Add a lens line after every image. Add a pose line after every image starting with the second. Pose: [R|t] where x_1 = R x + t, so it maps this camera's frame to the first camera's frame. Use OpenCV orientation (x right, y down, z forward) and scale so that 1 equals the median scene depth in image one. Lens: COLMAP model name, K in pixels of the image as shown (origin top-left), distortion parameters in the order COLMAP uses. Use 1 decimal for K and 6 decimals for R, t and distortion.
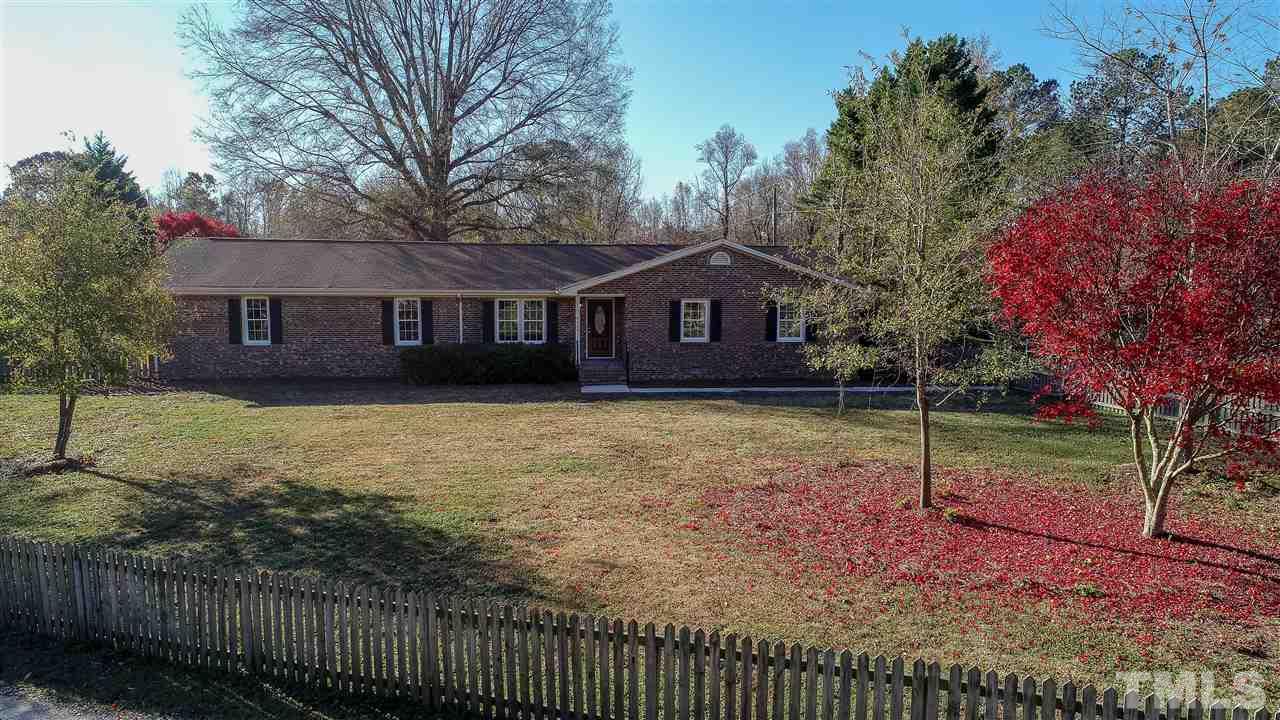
lens RADIAL K [[882.9, 0, 633.0], [0, 882.9, 365.2], [0, 0, 1]] dist [0.001900, -0.003702]
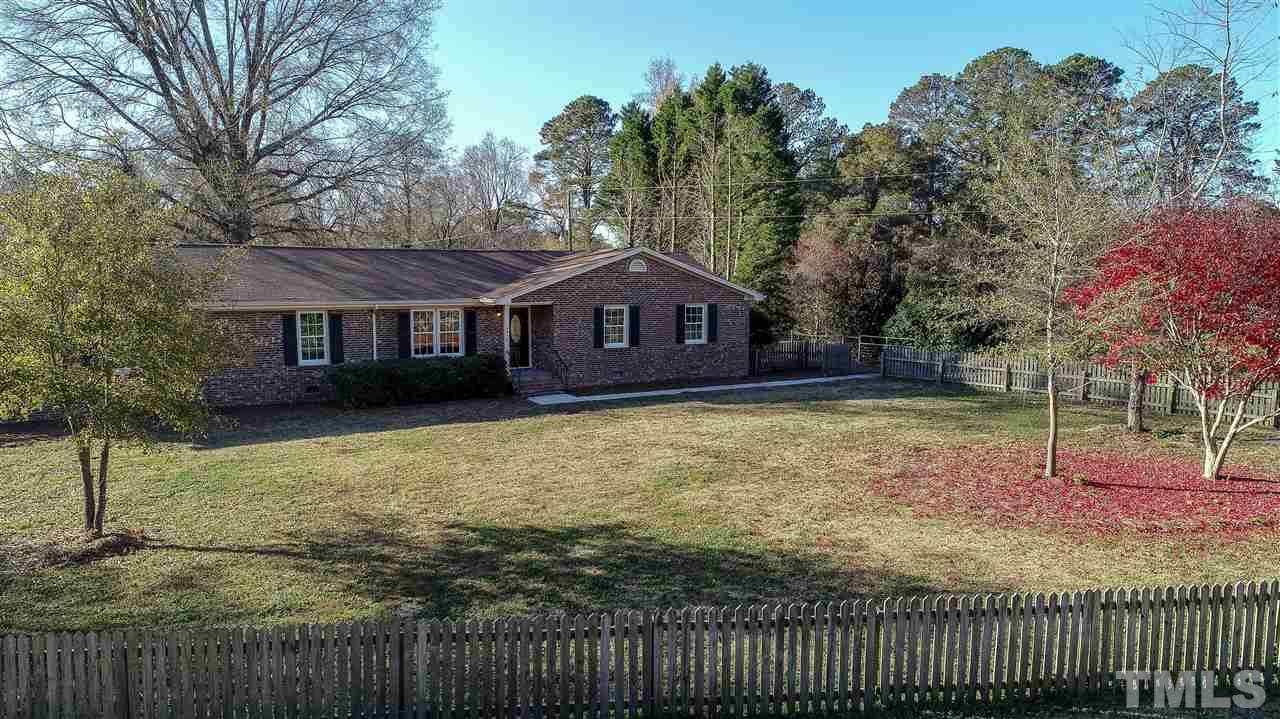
lens RADIAL K [[882.9, 0, 640.0], [0, 882.9, 354.3], [0, 0, 1]] dist [0.001900, -0.003702]
pose [[0.904687, -0.044237, 0.423775, -0.340311], [0.049926, 0.998750, -0.002326, -0.015328], [-0.423142, 0.023262, 0.905765, 0.071876]]
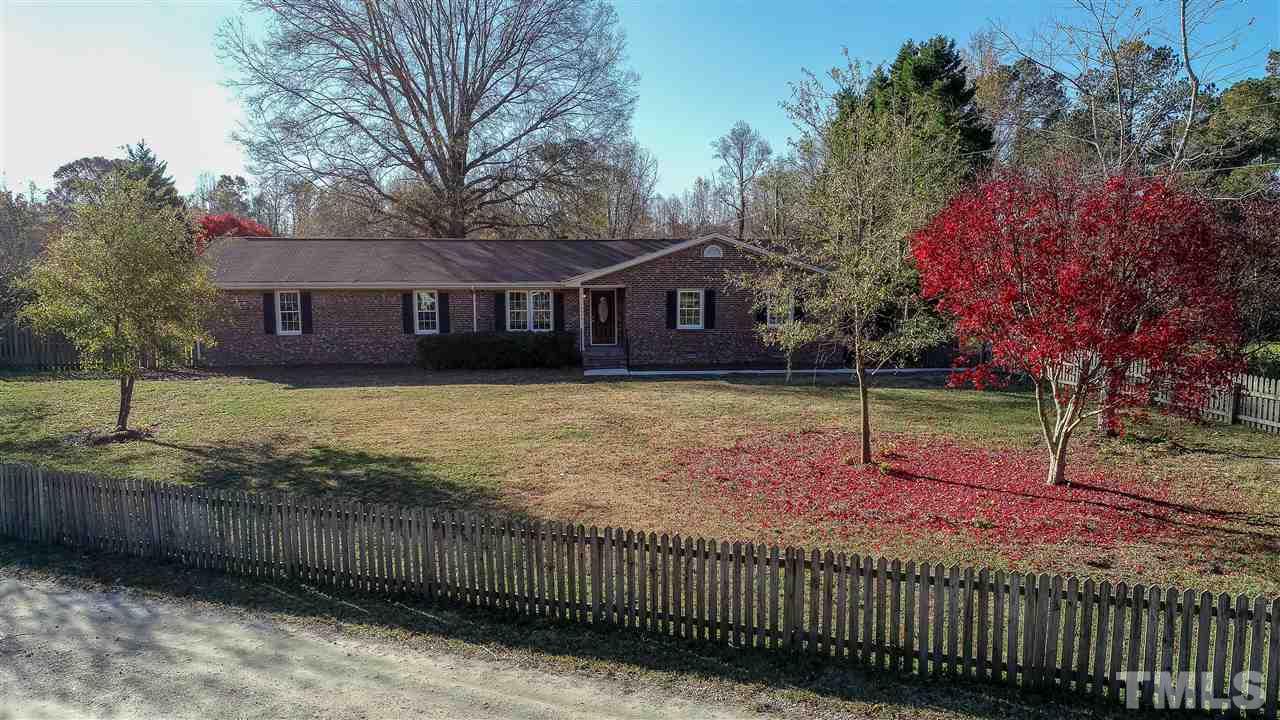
lens RADIAL K [[882.9, 0, 632.4], [0, 882.9, 361.4], [0, 0, 1]] dist [0.001900, -0.003702]
pose [[0.999524, -0.007083, -0.030030, 0.031684], [0.007085, 0.999975, -0.000028, 0.013161], [0.030029, -0.000185, 0.999549, -0.081767]]
